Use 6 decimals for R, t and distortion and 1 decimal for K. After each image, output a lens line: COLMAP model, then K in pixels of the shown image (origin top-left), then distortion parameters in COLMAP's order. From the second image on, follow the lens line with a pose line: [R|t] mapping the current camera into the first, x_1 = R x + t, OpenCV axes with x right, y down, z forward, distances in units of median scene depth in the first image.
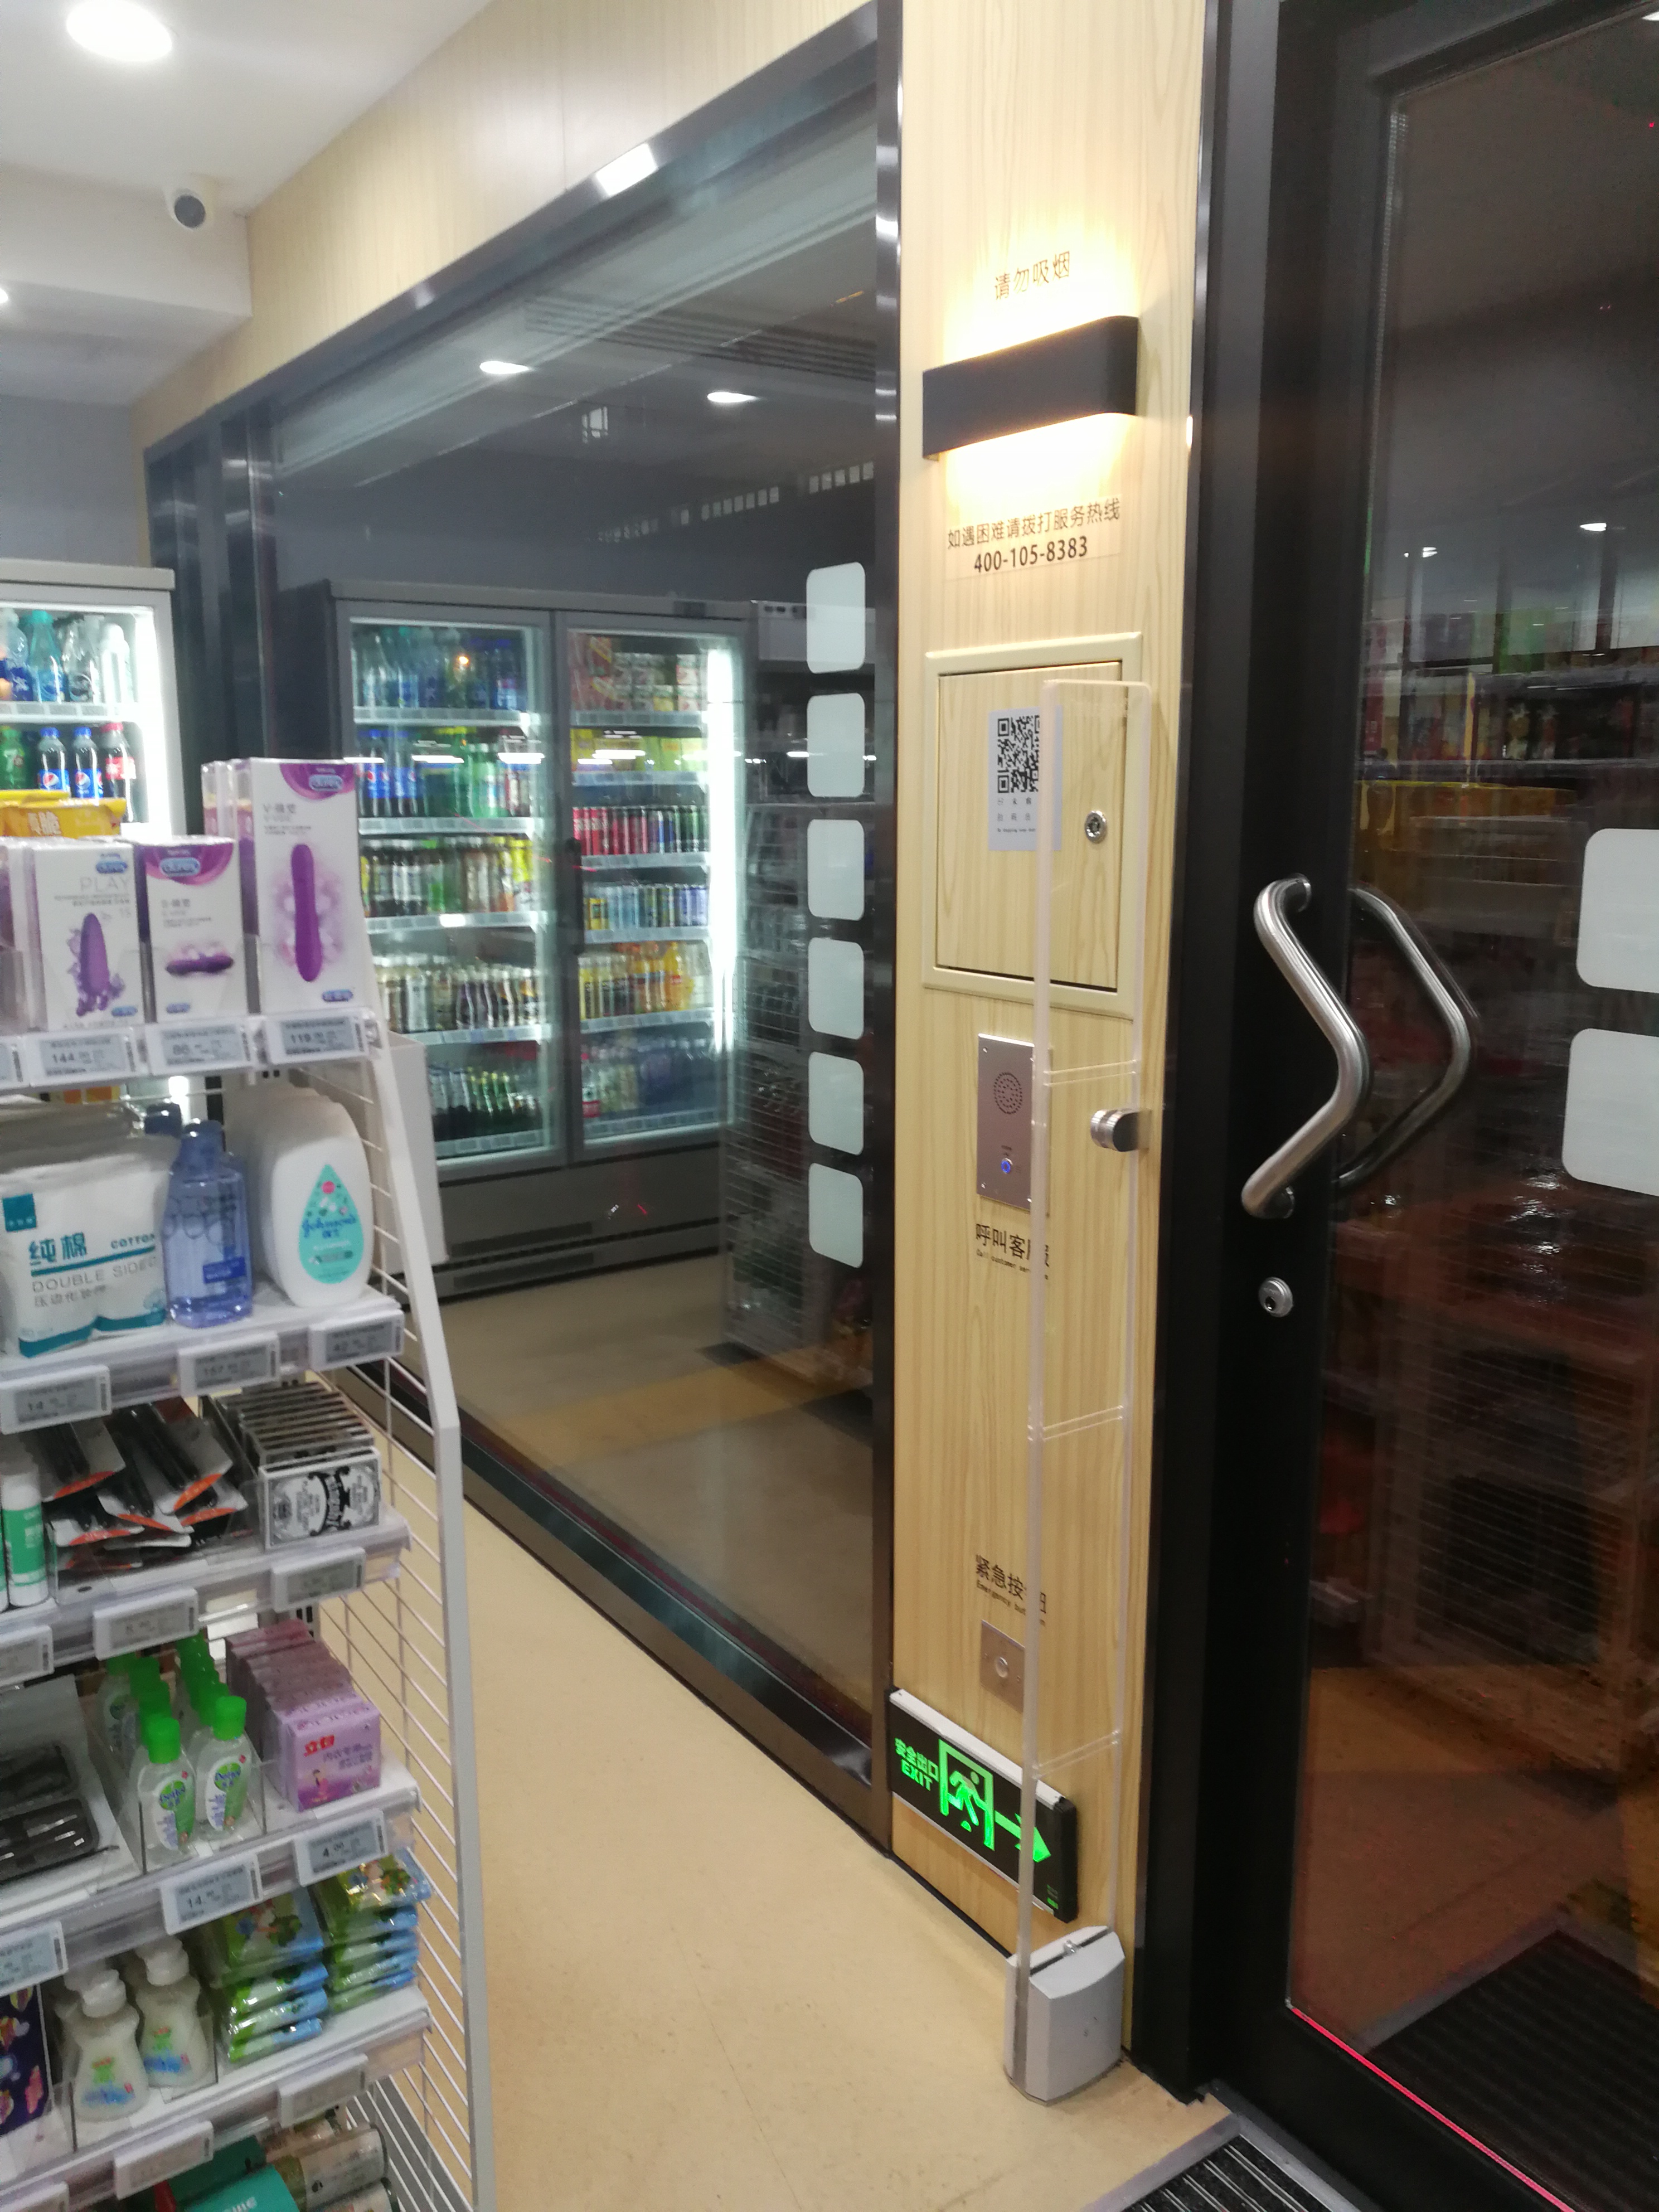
lens RADIAL K [[1721.3, 0, 820.9], [0, 1721.3, 1089.2], [0, 0, 1]] dist [-0.041988, 0.055551]
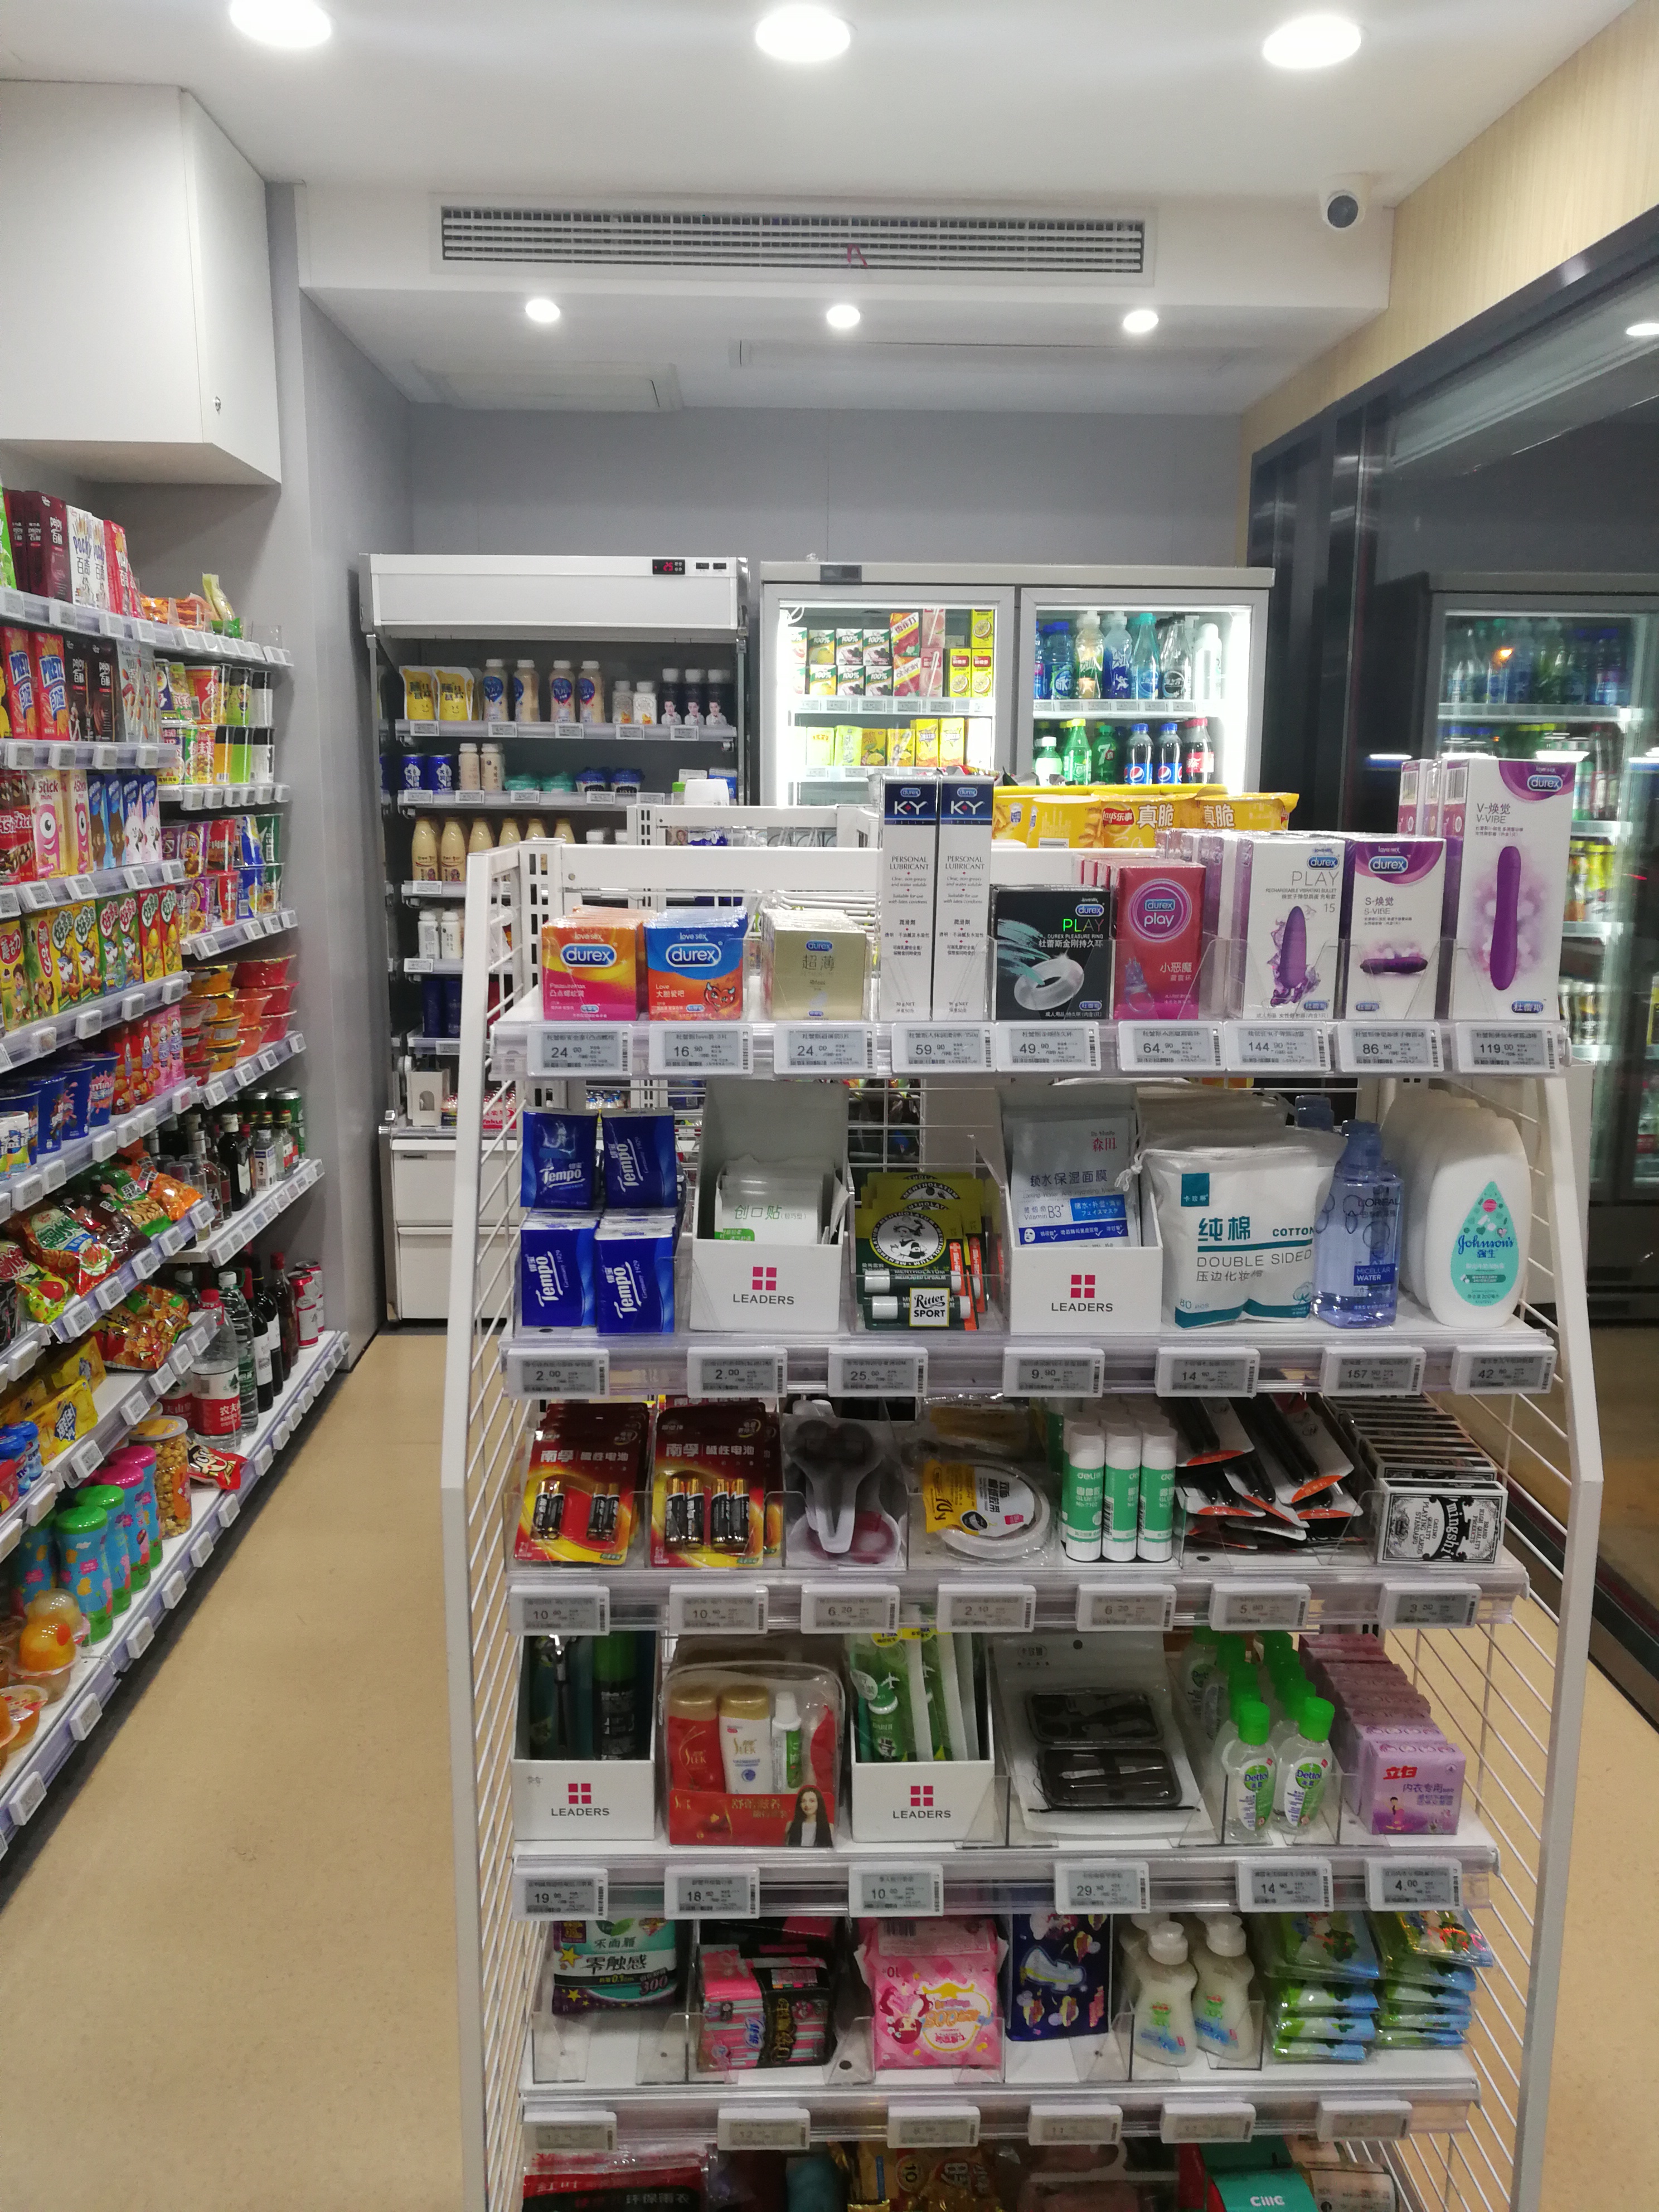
lens RADIAL K [[1721.3, 0, 820.9], [0, 1721.3, 1089.2], [0, 0, 1]] dist [-0.041988, 0.055551]
pose [[0.841105, 0.108754, -0.529825, -0.101217], [-0.107475, 0.993649, 0.033343, 0.001096], [0.530086, 0.028898, 0.847451, -0.007974]]
